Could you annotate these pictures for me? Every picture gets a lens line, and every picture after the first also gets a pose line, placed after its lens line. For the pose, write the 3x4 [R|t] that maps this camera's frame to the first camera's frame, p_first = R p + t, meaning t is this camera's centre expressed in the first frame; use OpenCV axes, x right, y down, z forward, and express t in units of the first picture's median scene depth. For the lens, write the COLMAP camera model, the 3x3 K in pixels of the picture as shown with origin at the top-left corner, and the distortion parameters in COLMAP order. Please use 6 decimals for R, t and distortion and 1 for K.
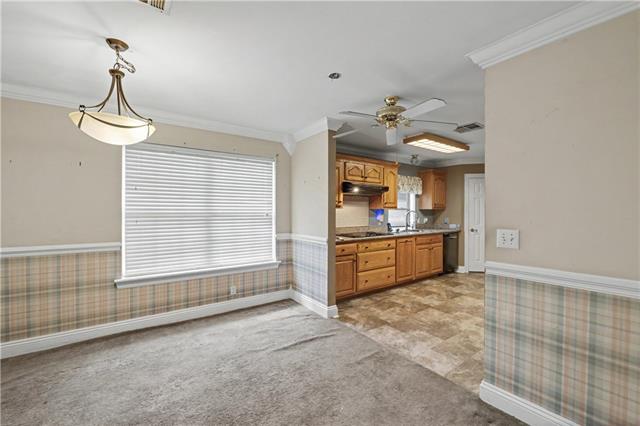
lens RADIAL K [[261.1, 0, 320.6], [0, 261.1, 210.3], [0, 0, 1]] dist [-0.007907, -0.001082]
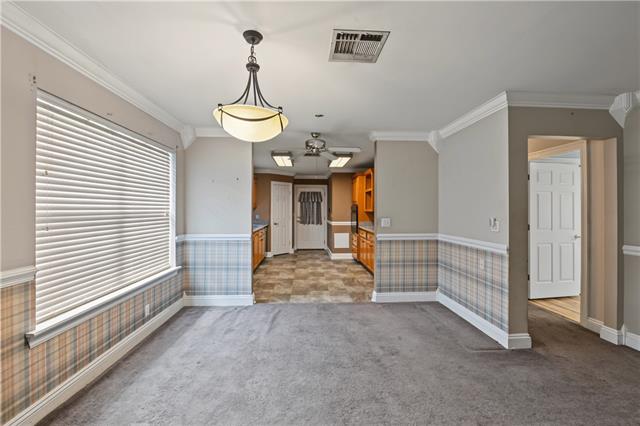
lens RADIAL K [[261.1, 0, 320.4], [0, 261.1, 208.4], [0, 0, 1]] dist [-0.007907, -0.001082]
pose [[0.551373, 0.001559, 0.834257, -0.517902], [-0.001603, 0.999998, -0.000809, -0.002453], [-0.834257, -0.000891, 0.551375, 0.092202]]
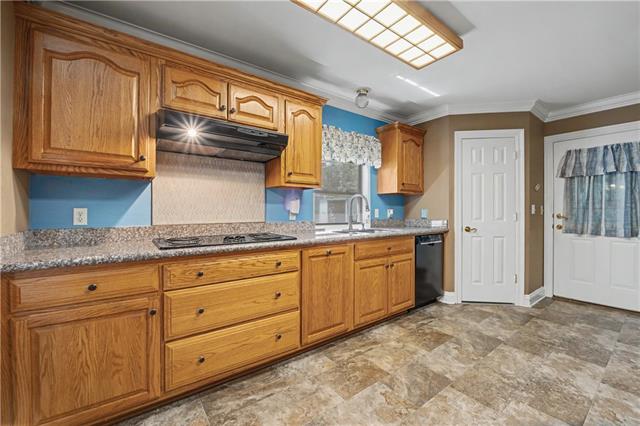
lens RADIAL K [[261.1, 0, 318.7], [0, 261.1, 210.9], [0, 0, 1]] dist [-0.007907, -0.001082]
pose [[0.999901, -0.001890, 0.013951, 0.317346], [0.001856, 0.999995, 0.002454, 0.043494], [-0.013955, -0.002428, 0.999900, 0.556625]]
